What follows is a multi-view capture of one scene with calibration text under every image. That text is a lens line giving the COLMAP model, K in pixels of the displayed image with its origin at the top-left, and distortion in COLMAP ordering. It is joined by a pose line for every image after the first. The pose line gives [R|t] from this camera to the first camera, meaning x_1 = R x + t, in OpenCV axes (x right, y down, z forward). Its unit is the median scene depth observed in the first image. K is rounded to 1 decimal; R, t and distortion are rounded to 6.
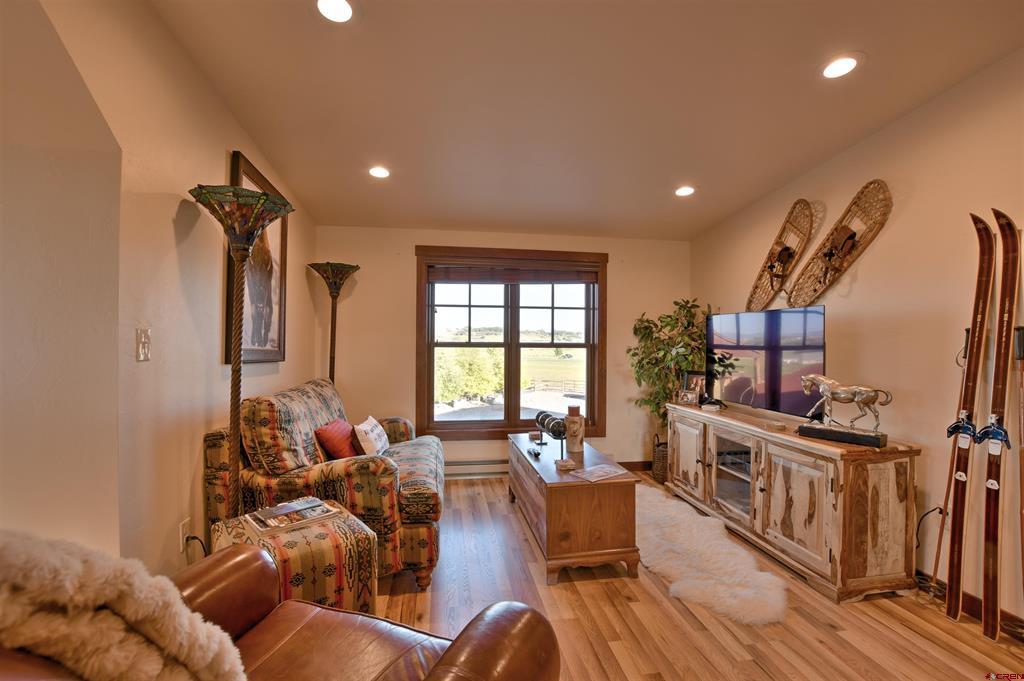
lens RADIAL K [[452.3, 0, 504.7], [0, 452.3, 342.9], [0, 0, 1]] dist [-0.035635, 0.006058]
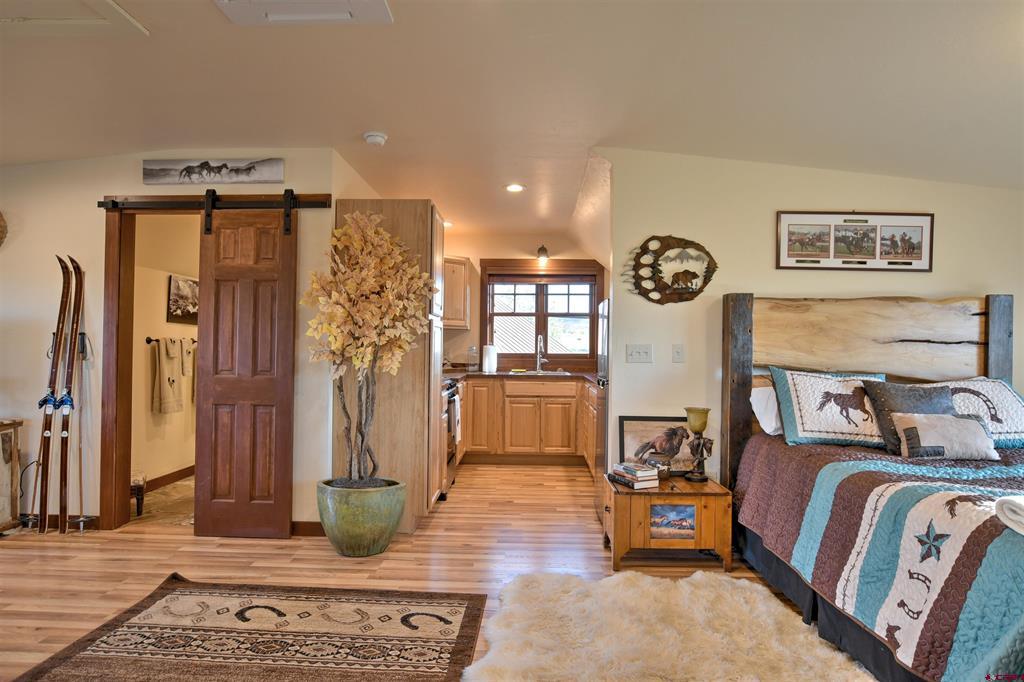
lens RADIAL K [[547.5, 0, 507.7], [0, 547.5, 340.3], [0, 0, 1]] dist [-0.024075, 0.003593]
pose [[0.172469, 0.013118, 0.984928, -0.439423], [-0.007295, 0.999901, -0.012040, 0.003524], [-0.984988, -0.005109, 0.172548, -0.776455]]
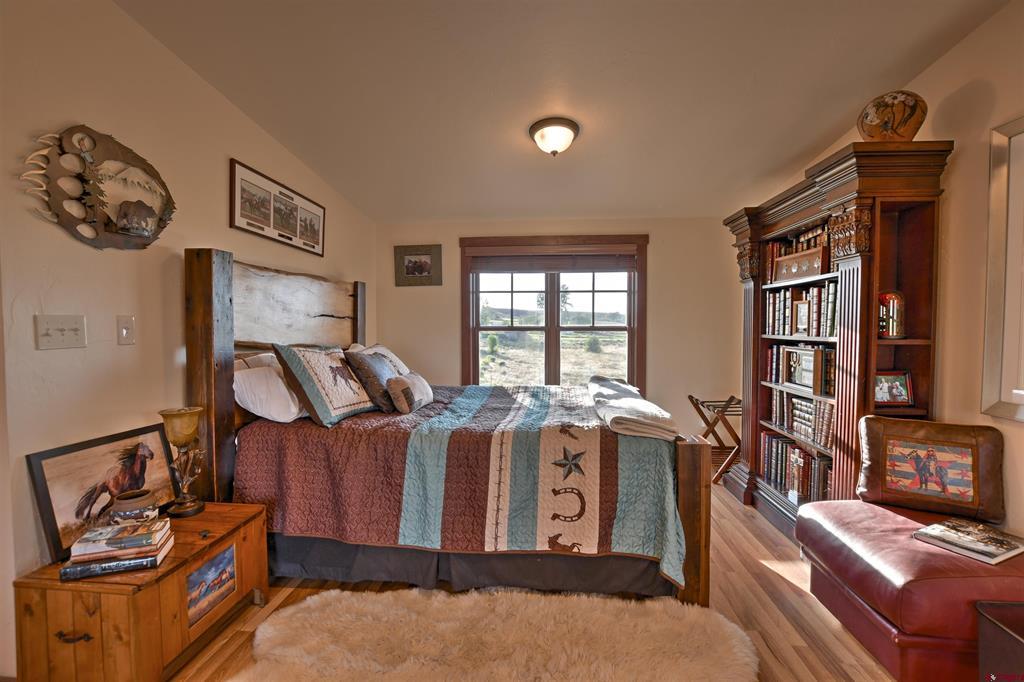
lens RADIAL K [[452.3, 0, 514.3], [0, 452.3, 341.8], [0, 0, 1]] dist [-0.035635, 0.006058]
pose [[-0.974905, -0.011188, 0.222341, 0.384779], [-0.003073, 0.999318, 0.036810, 0.007961], [-0.222601, 0.035203, -0.974274, -0.330934]]
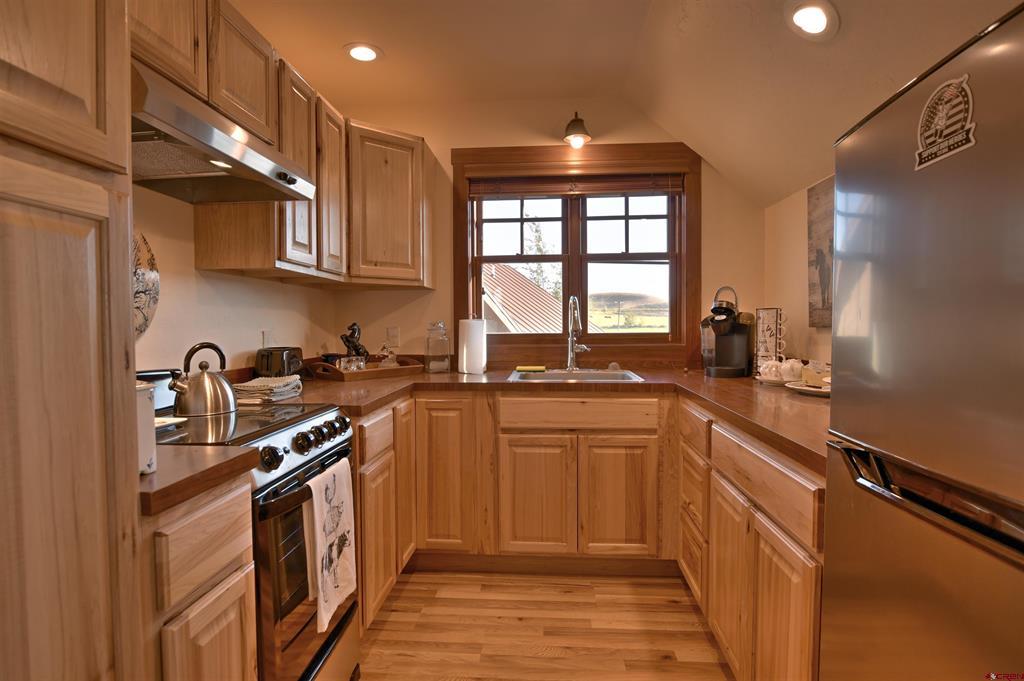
lens RADIAL K [[553.9, 0, 512.9], [0, 553.9, 339.3], [0, 0, 1]] dist [-0.002204, 0.000007]
pose [[0.200503, -0.029556, 0.979247, 1.089405], [0.007859, 0.999561, 0.028560, 0.009528], [-0.979662, 0.001970, 0.200647, -0.568746]]
